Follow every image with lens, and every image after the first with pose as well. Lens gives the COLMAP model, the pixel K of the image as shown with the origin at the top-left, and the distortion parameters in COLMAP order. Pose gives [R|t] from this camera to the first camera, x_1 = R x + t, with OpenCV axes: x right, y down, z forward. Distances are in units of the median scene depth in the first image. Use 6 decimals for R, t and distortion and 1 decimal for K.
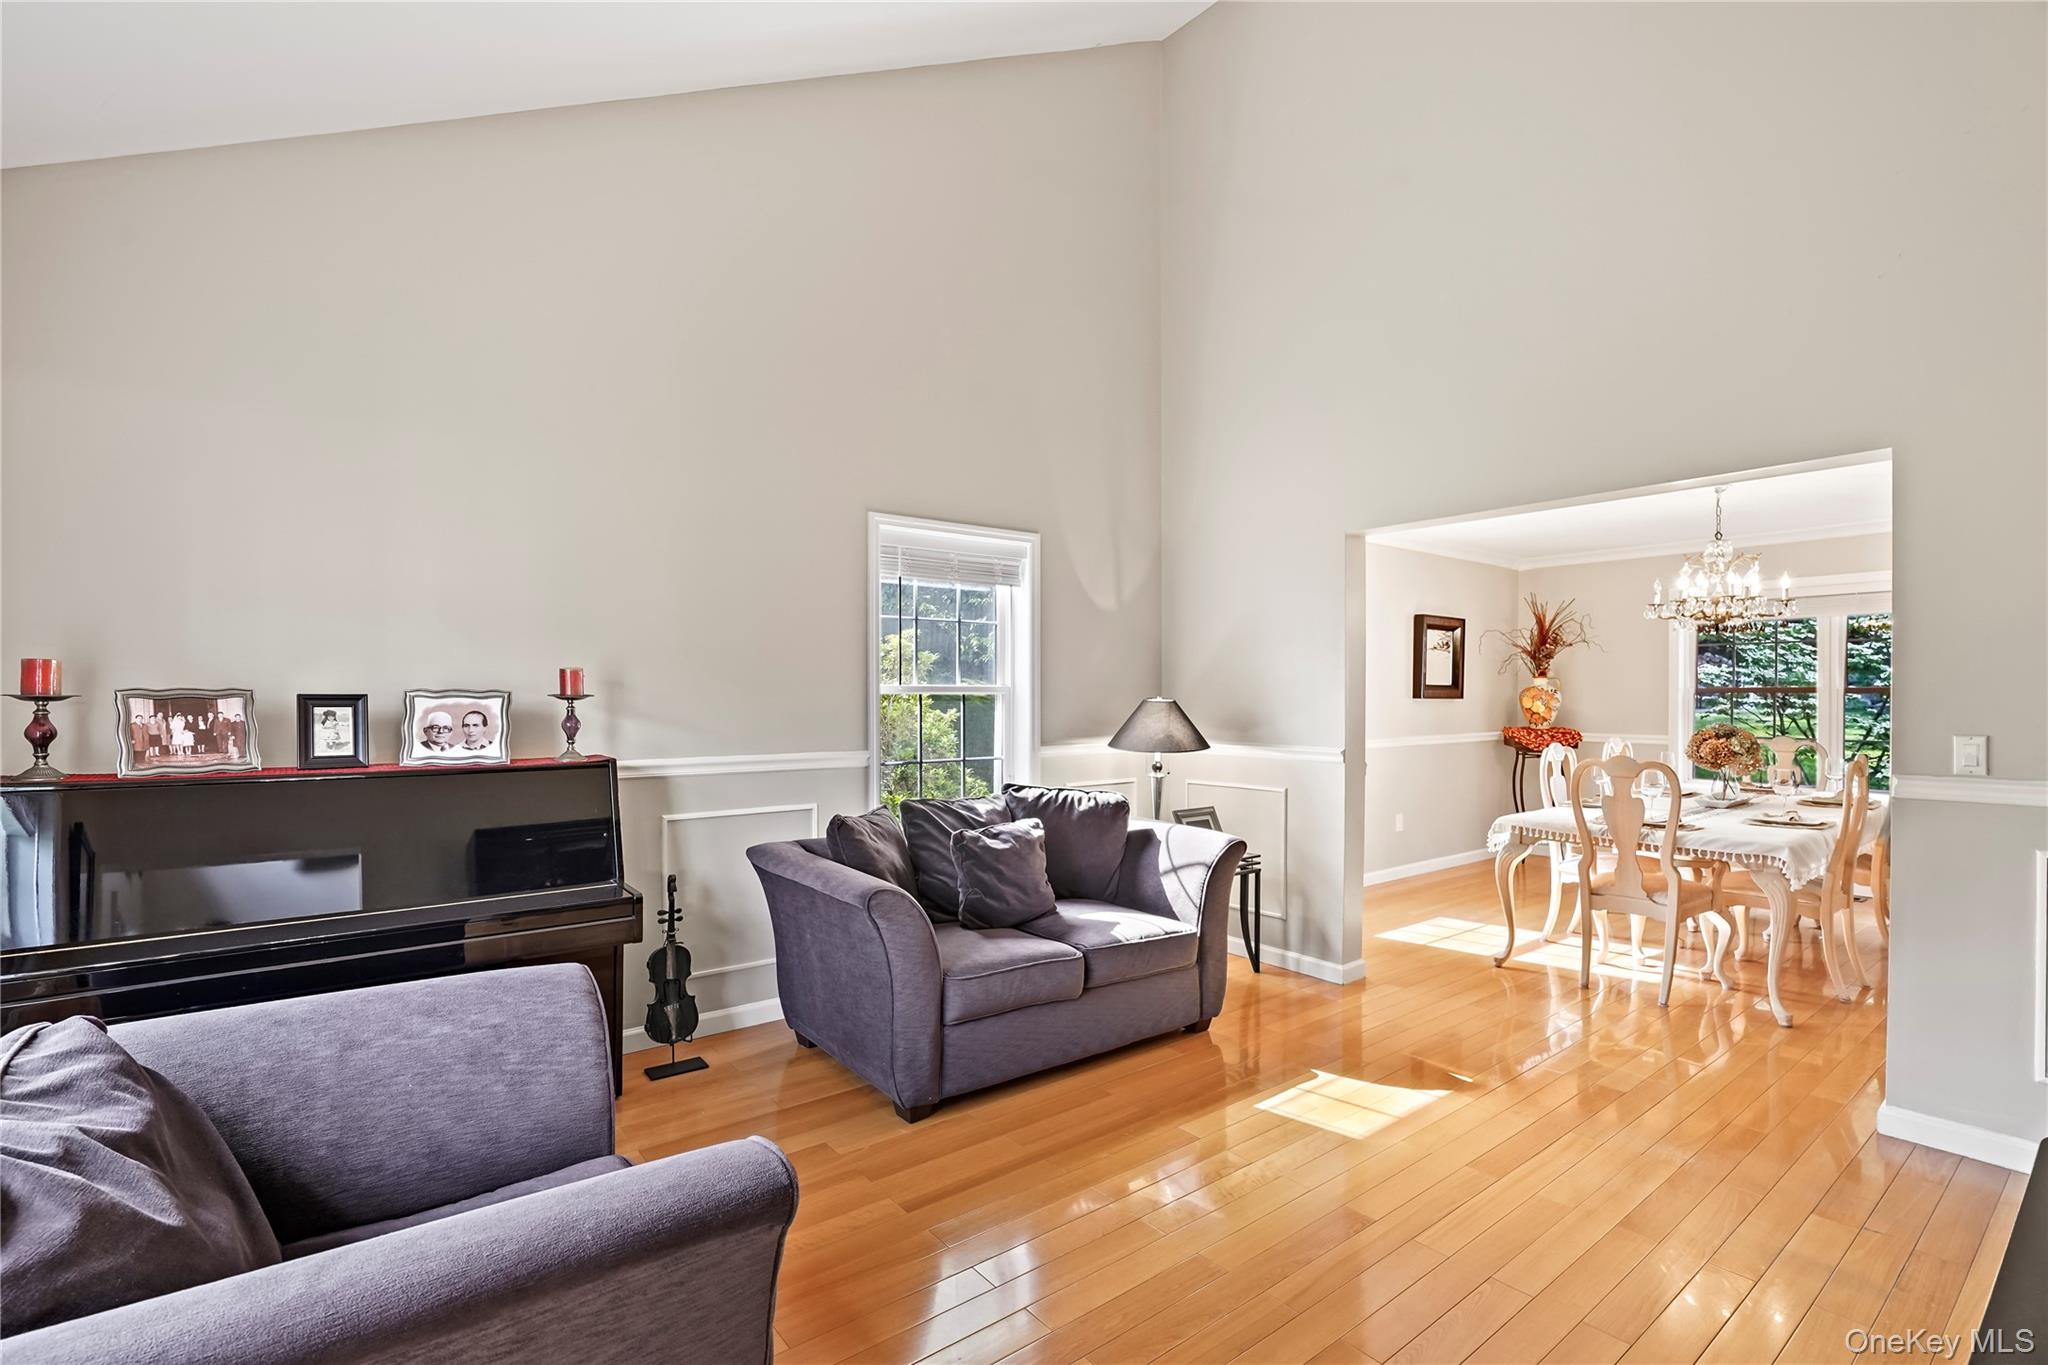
lens RADIAL K [[906.5, 0, 1026.6], [0, 906.5, 712.9], [0, 0, 1]] dist [-0.003243, -0.000014]
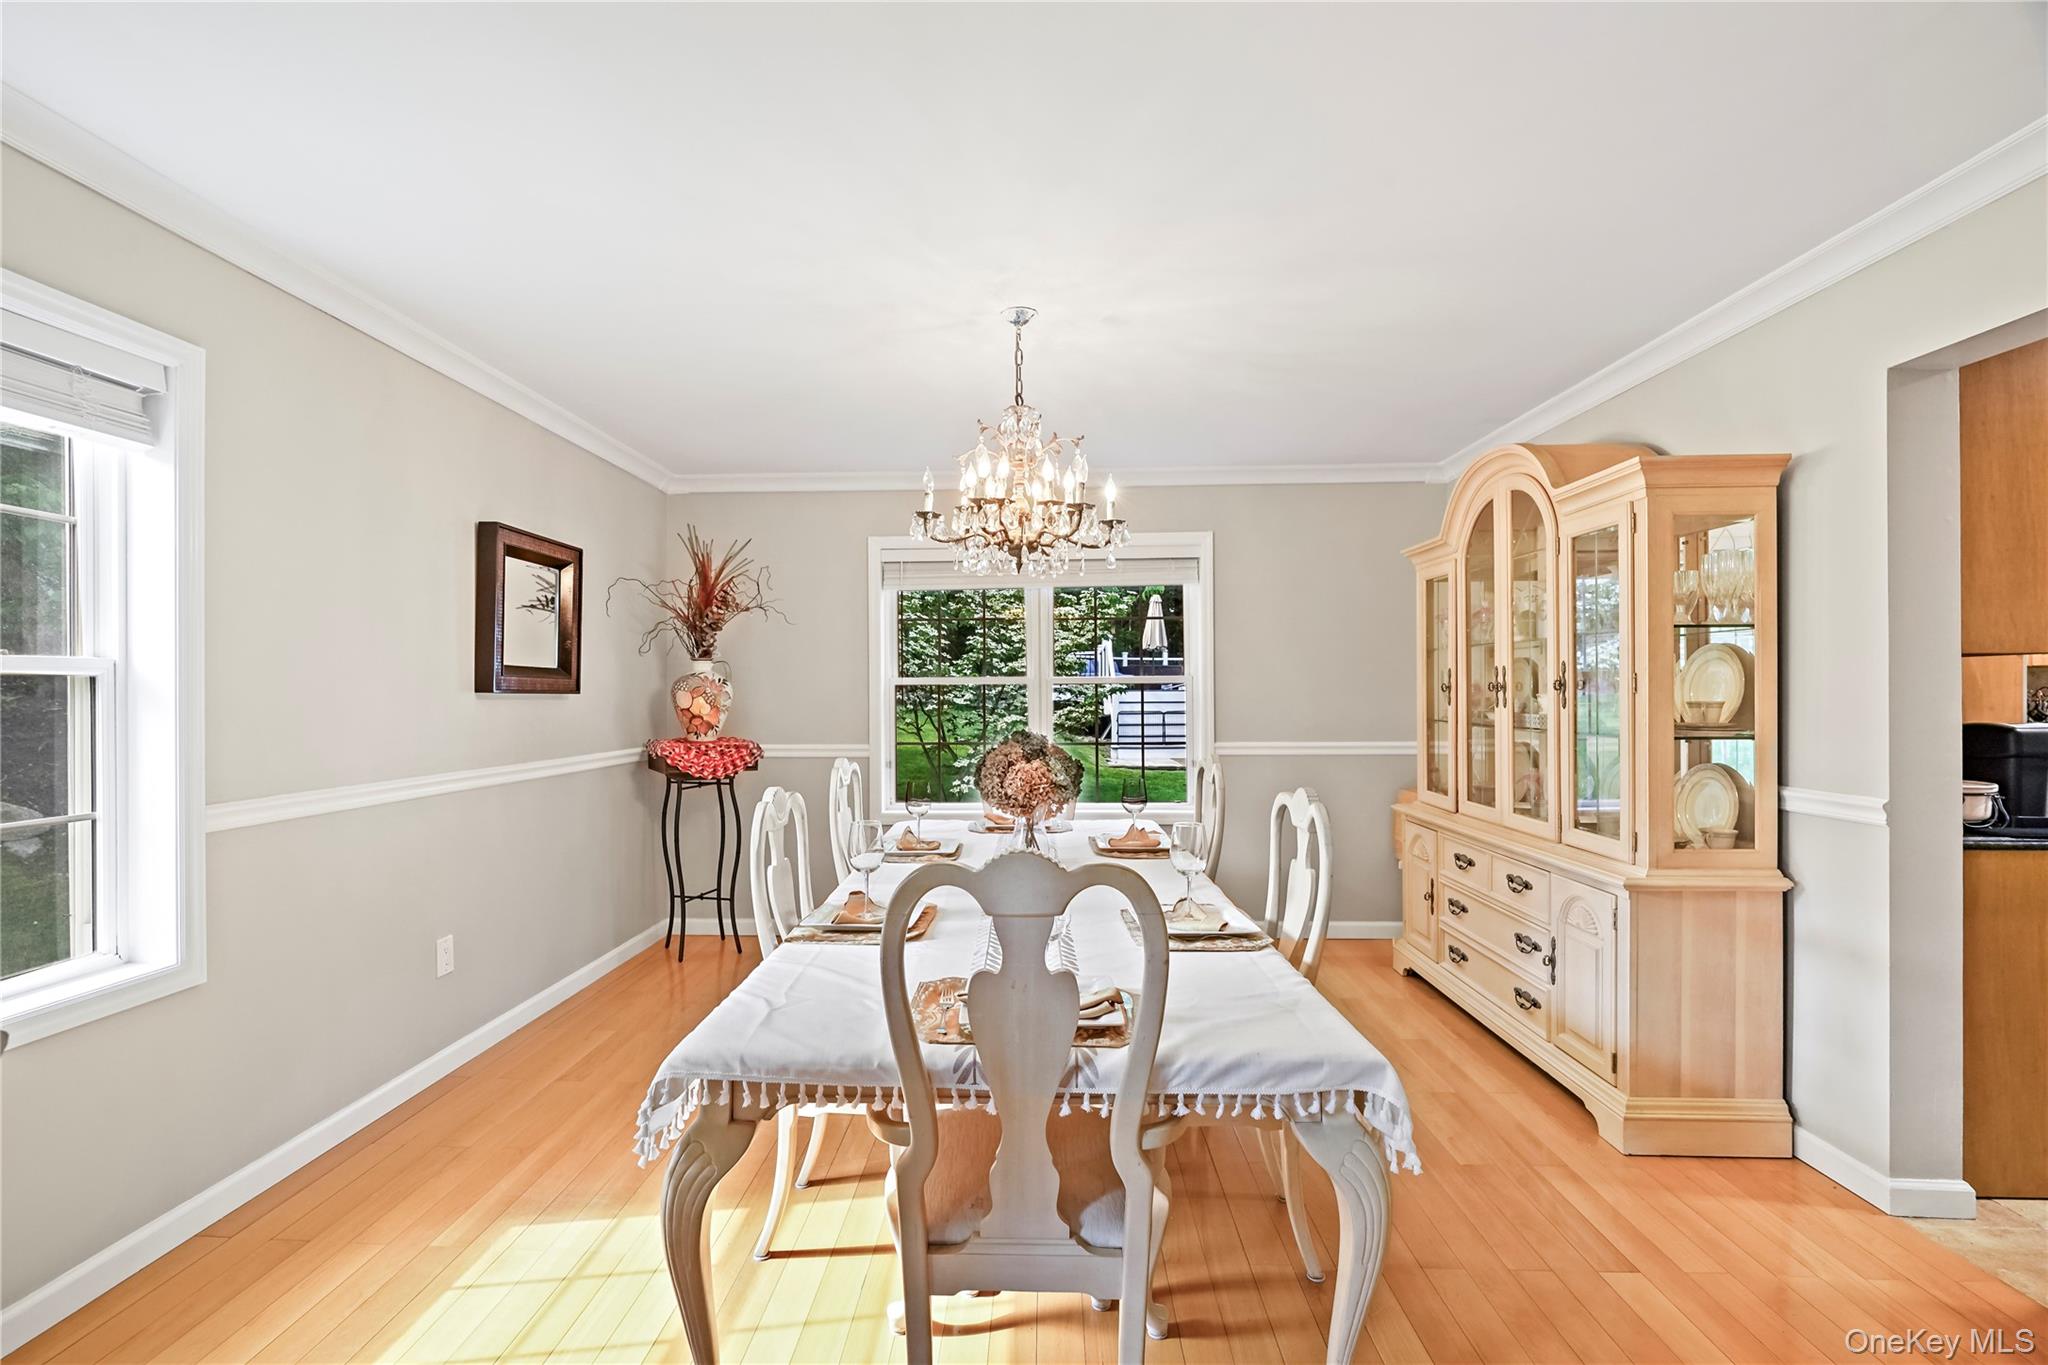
lens RADIAL K [[920.7, 0, 1011.3], [0, 920.7, 689.4], [0, 0, 1]] dist [-0.003937, 0.000772]
pose [[0.641263, 0.002143, 0.767318, 0.217185], [0.017908, 0.999682, -0.017758, -0.003456], [-0.767112, 0.025129, 0.641020, 0.431933]]
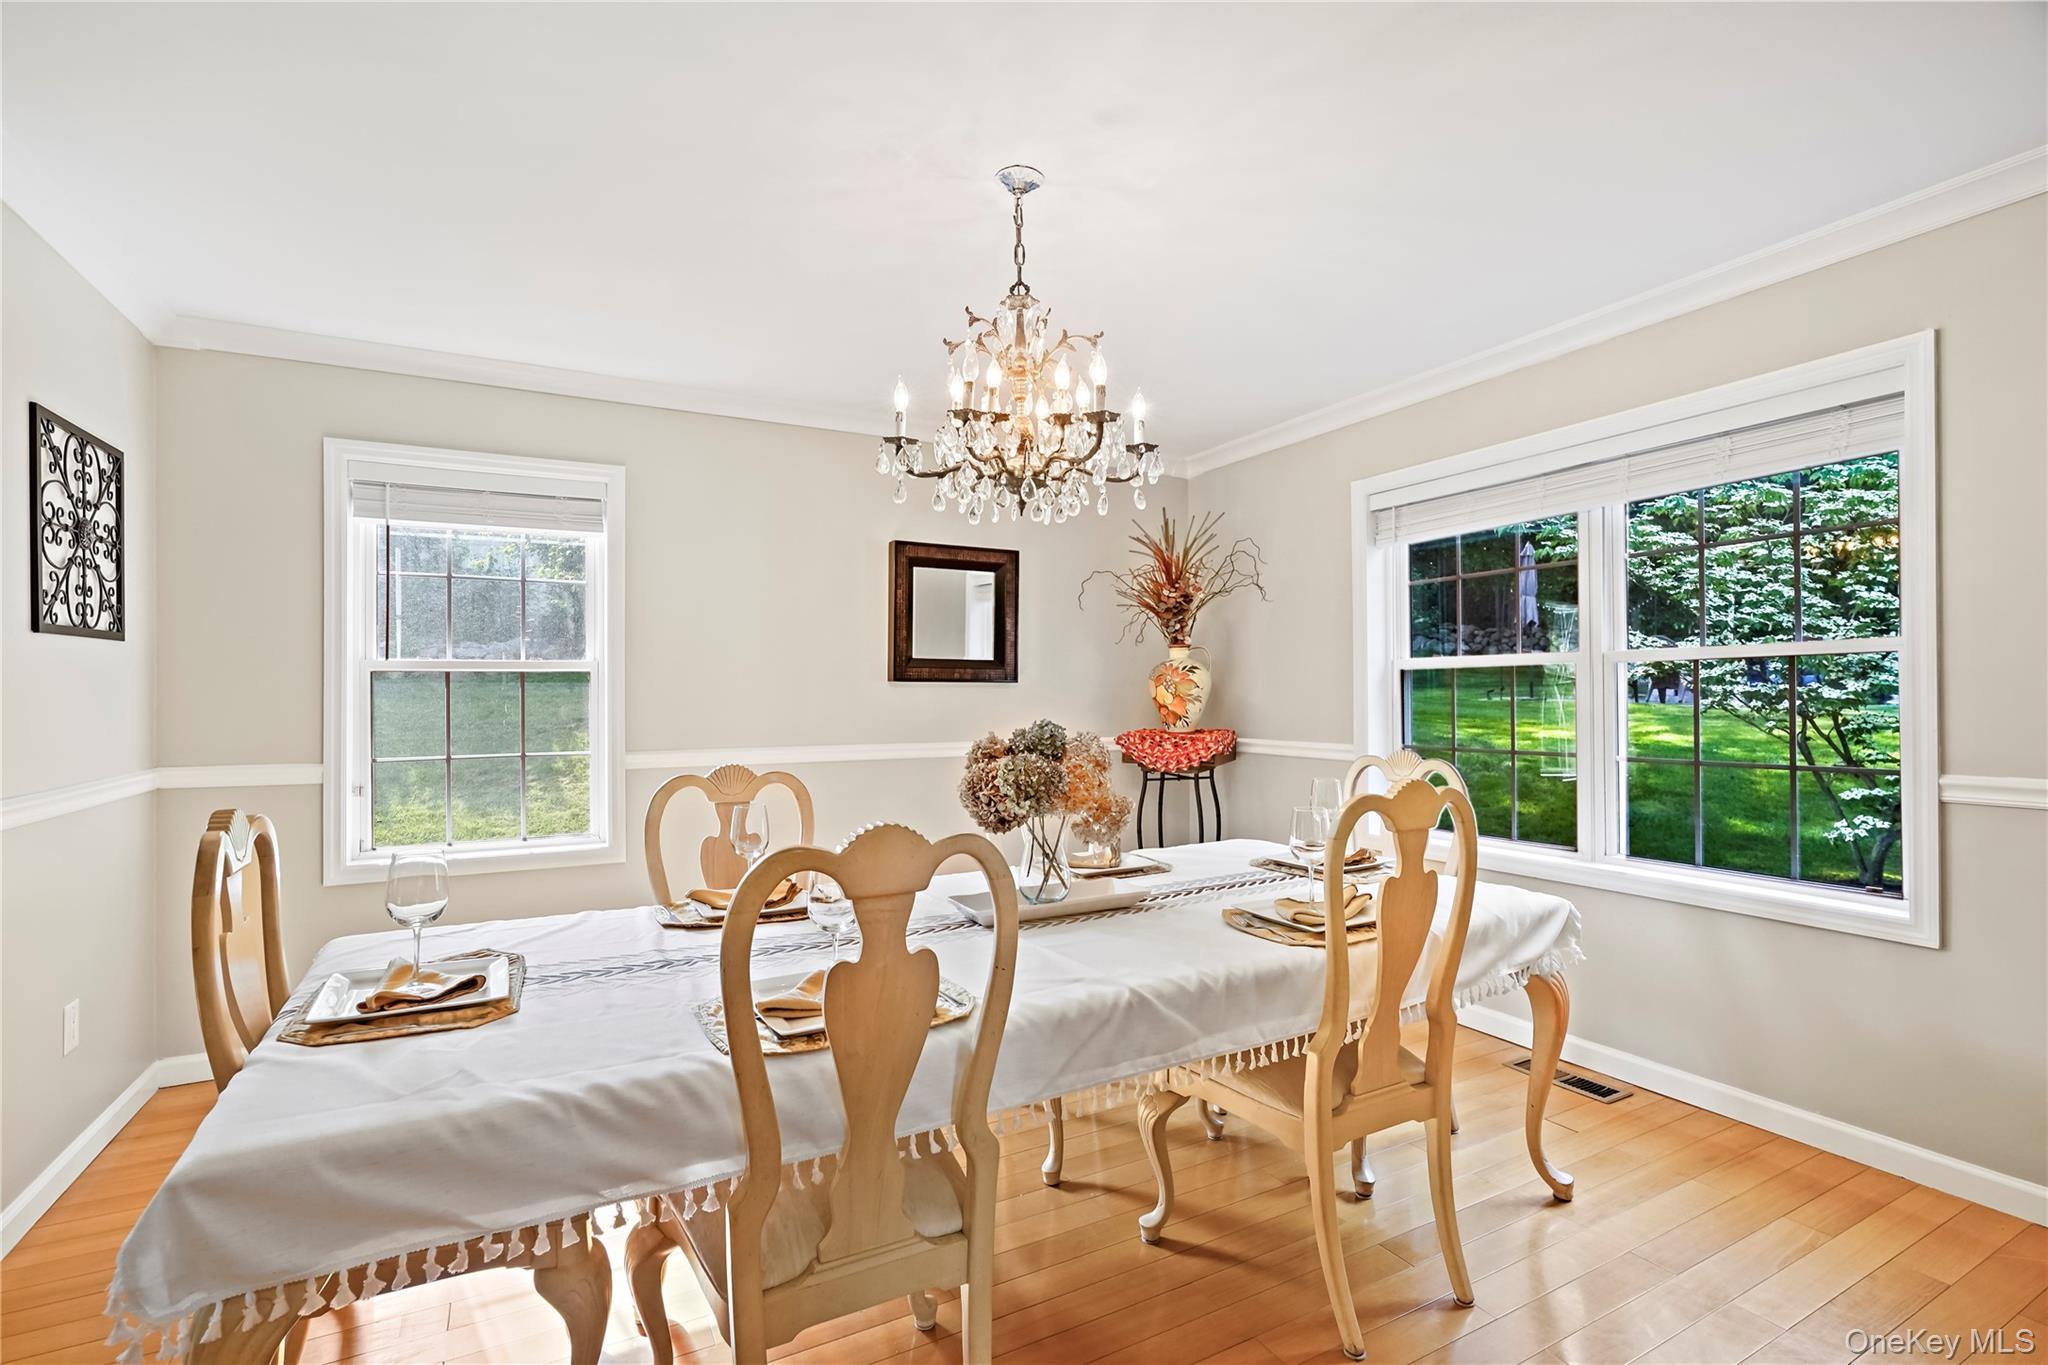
lens RADIAL K [[935.0, 0, 1033.7], [0, 935.0, 691.2], [0, 0, 1]] dist [0.011486, 0.000158]
pose [[0.988392, -0.004561, -0.151858, 0.574757], [0.000811, 0.999693, -0.024746, 0.005587], [0.151925, 0.024336, 0.988092, 0.377631]]
